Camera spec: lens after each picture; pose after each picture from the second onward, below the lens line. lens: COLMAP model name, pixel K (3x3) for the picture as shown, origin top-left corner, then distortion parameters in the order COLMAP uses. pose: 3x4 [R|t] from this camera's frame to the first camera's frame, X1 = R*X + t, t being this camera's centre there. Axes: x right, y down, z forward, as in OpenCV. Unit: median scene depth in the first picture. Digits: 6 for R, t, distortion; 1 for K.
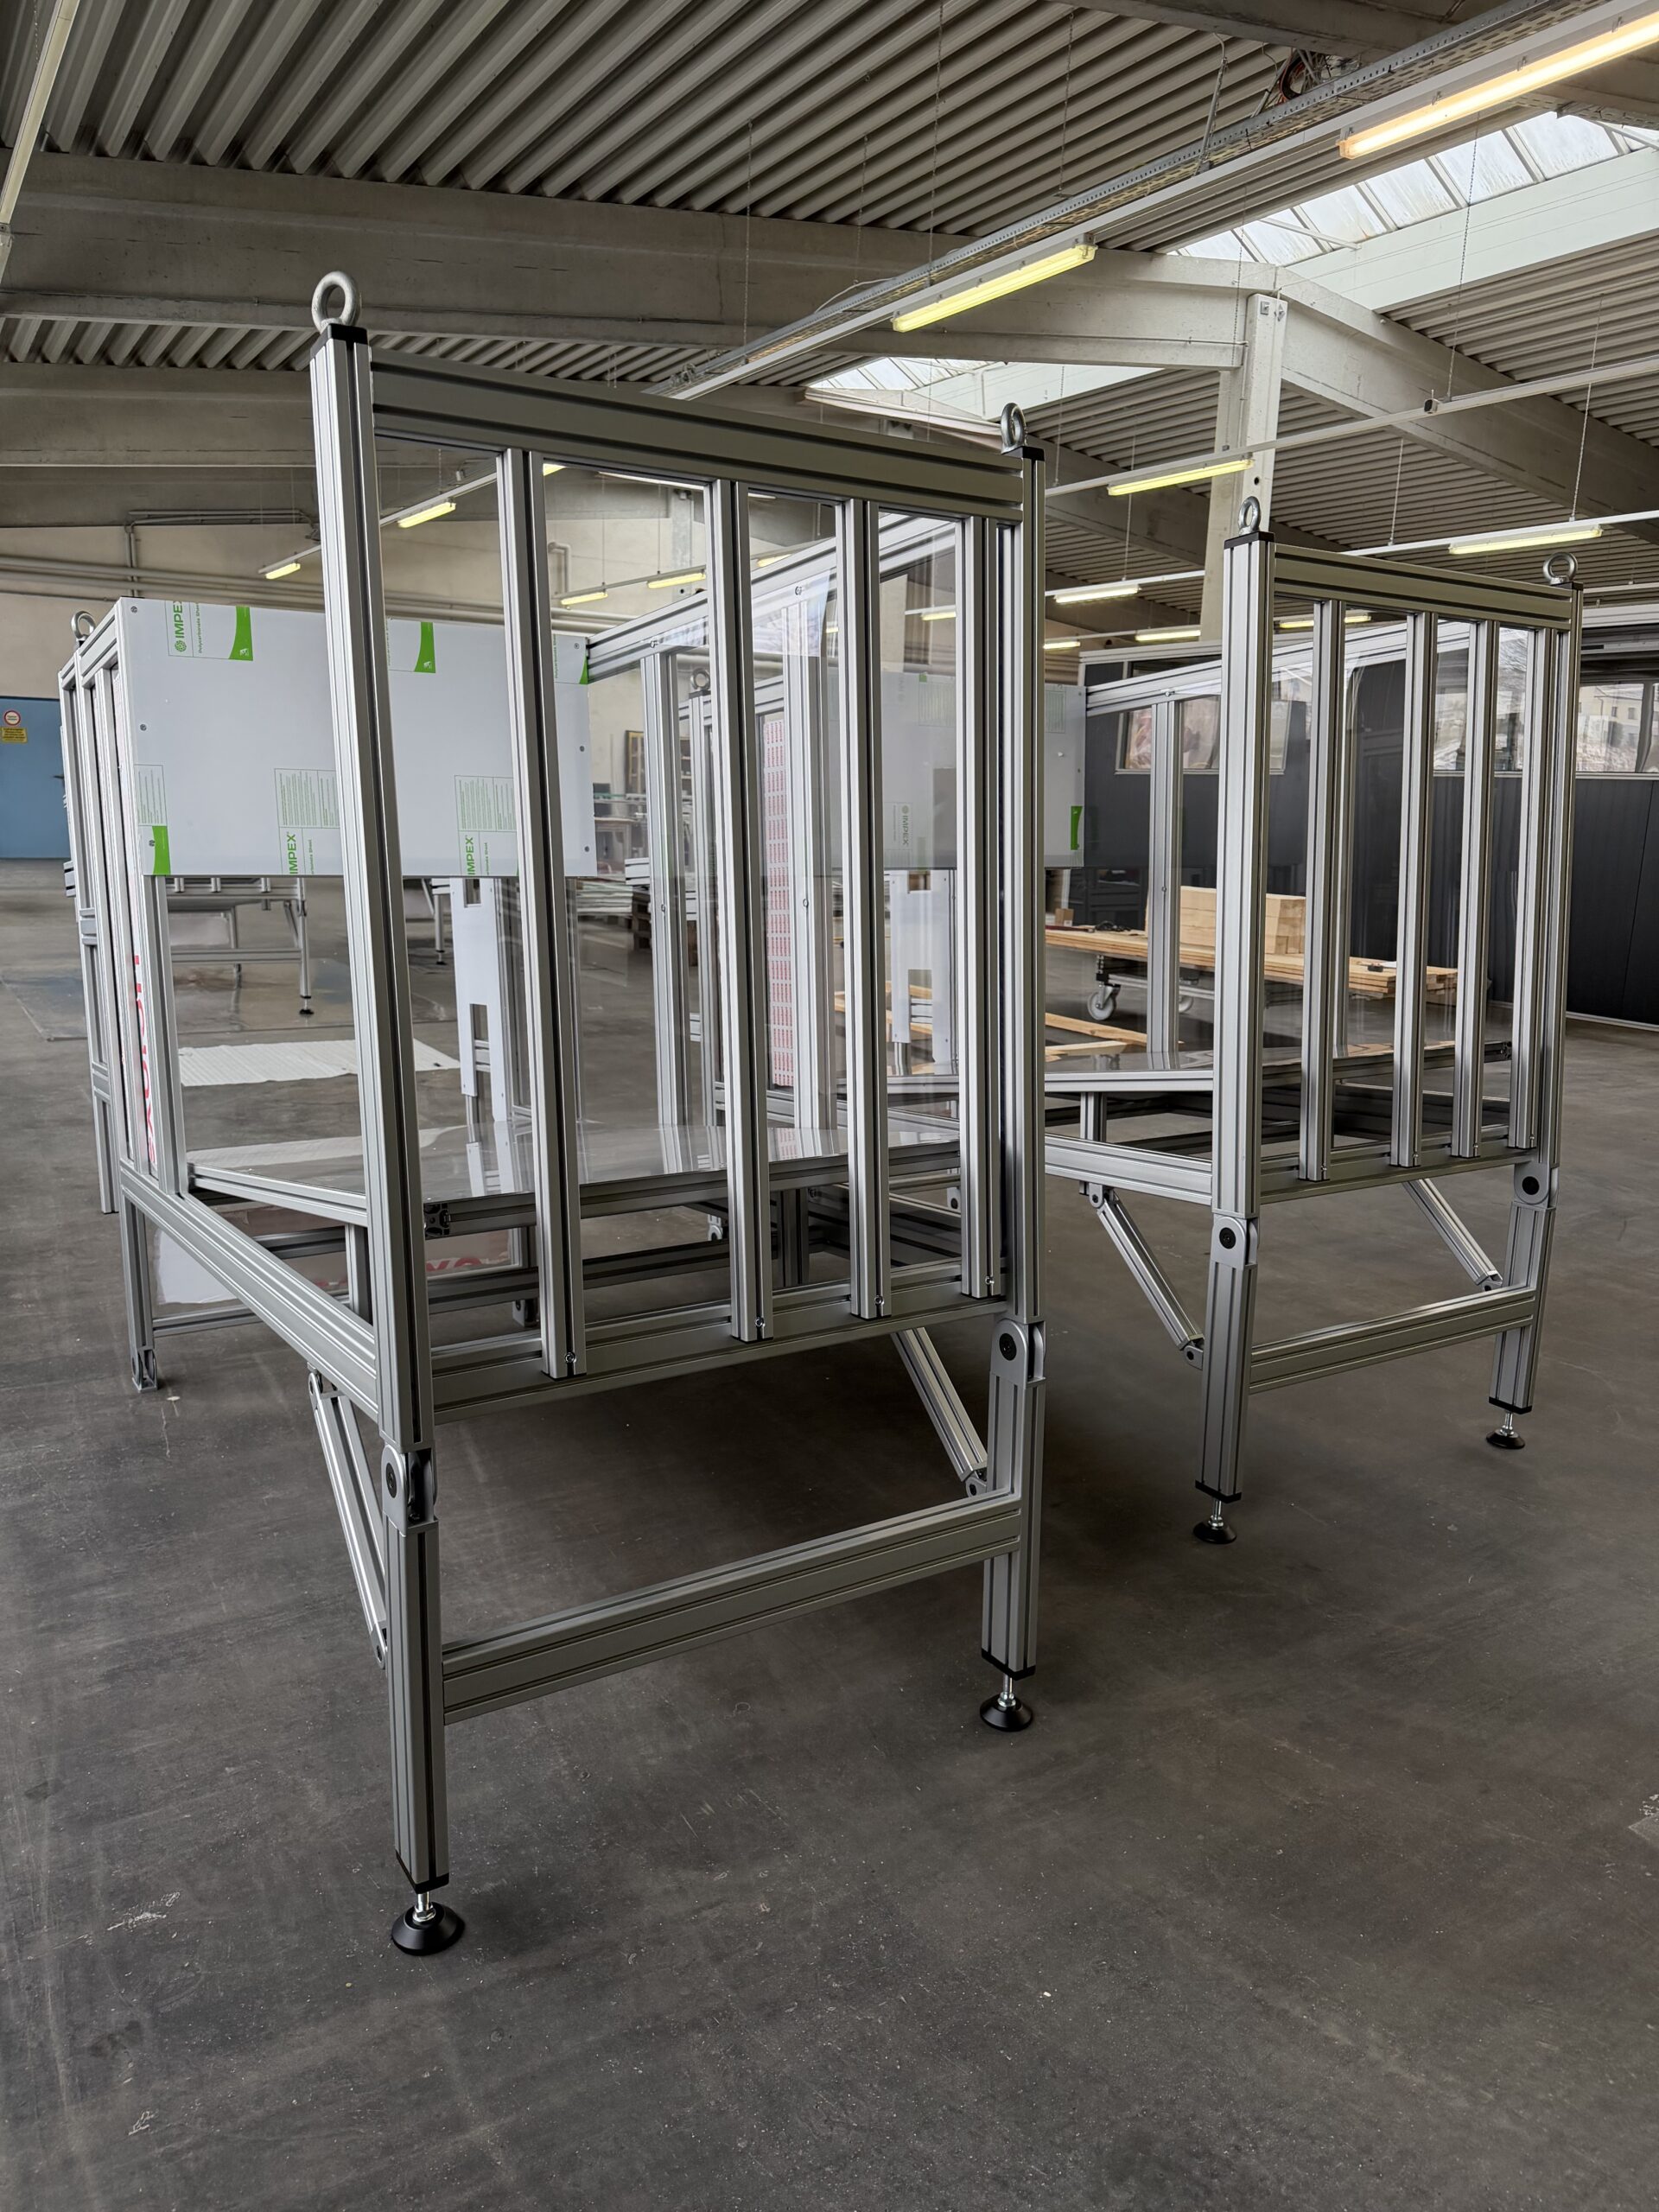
lens RADIAL K [[1562.2, 0, 828.6], [0, 1562.2, 1104.8], [0, 0, 1]] dist [0.025270, -0.009463]
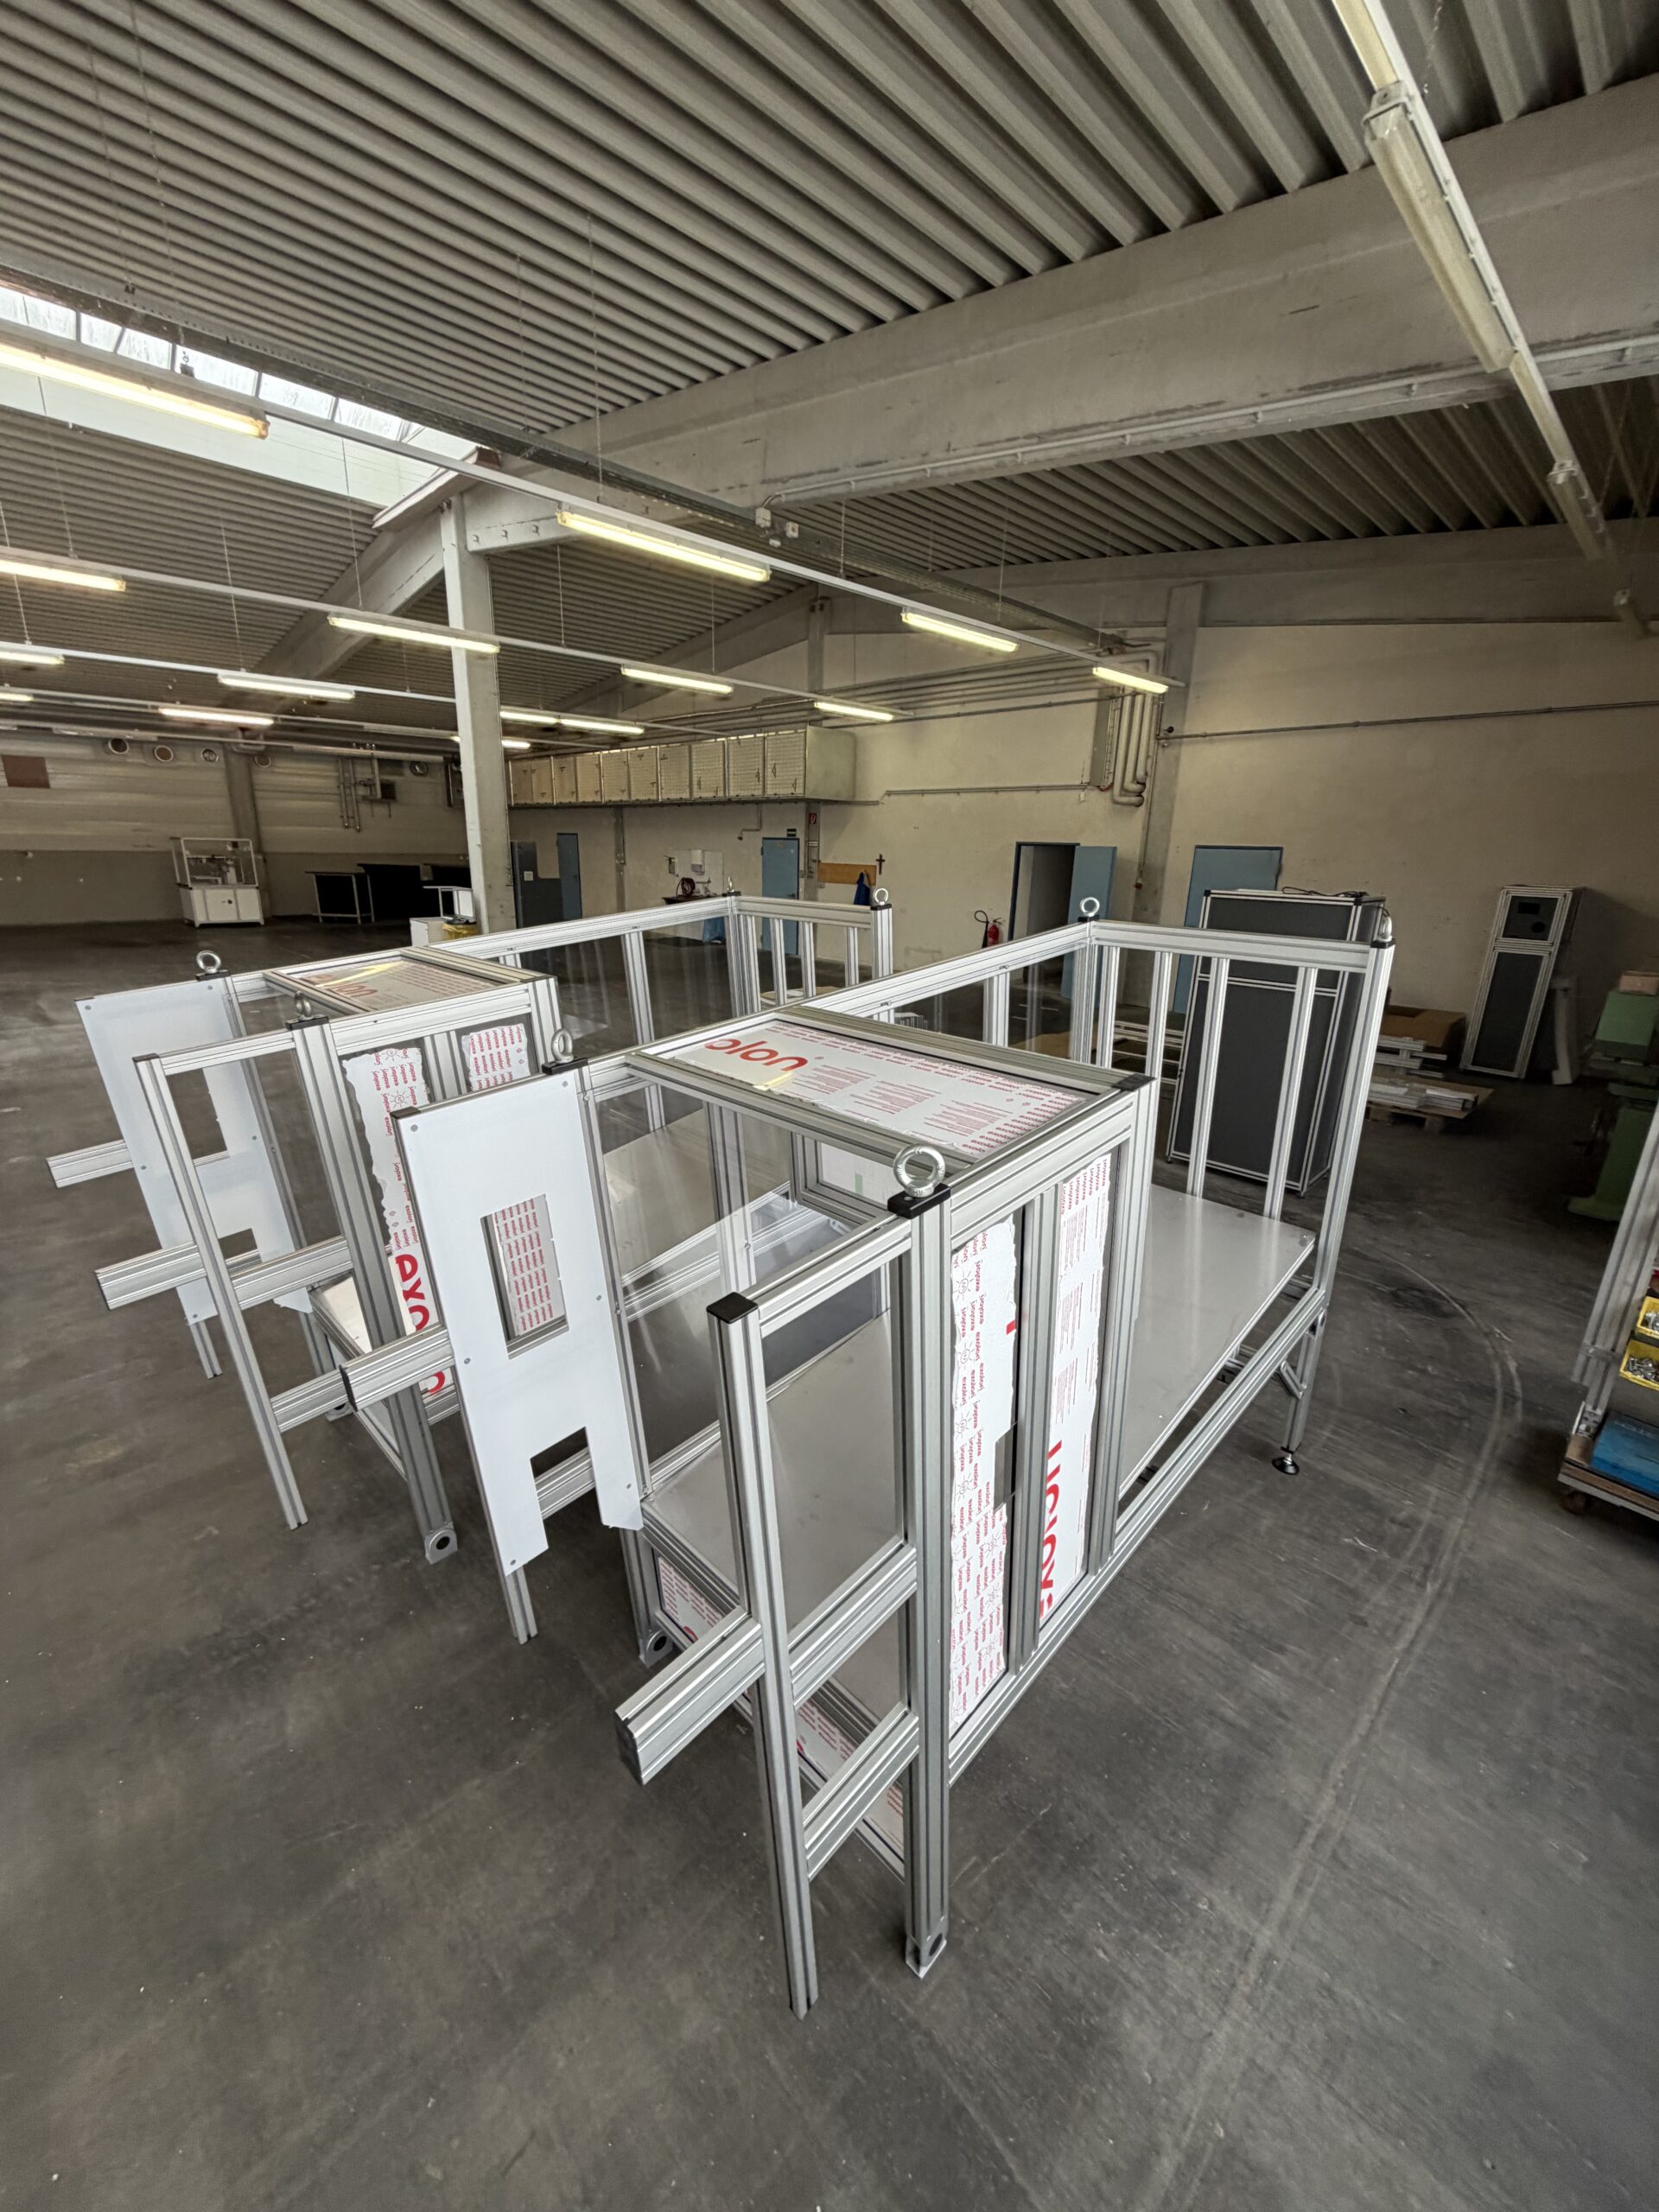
lens RADIAL K [[891.6, 0, 829.8], [0, 891.6, 1104.6], [0, 0, 1]] dist [0.003337, 0.001204]
pose [[-0.230422, -0.295745, 0.927060, -1.299771], [0.182397, 0.922684, 0.339684, -0.728296], [-0.955844, 0.247364, -0.158664, 1.797300]]
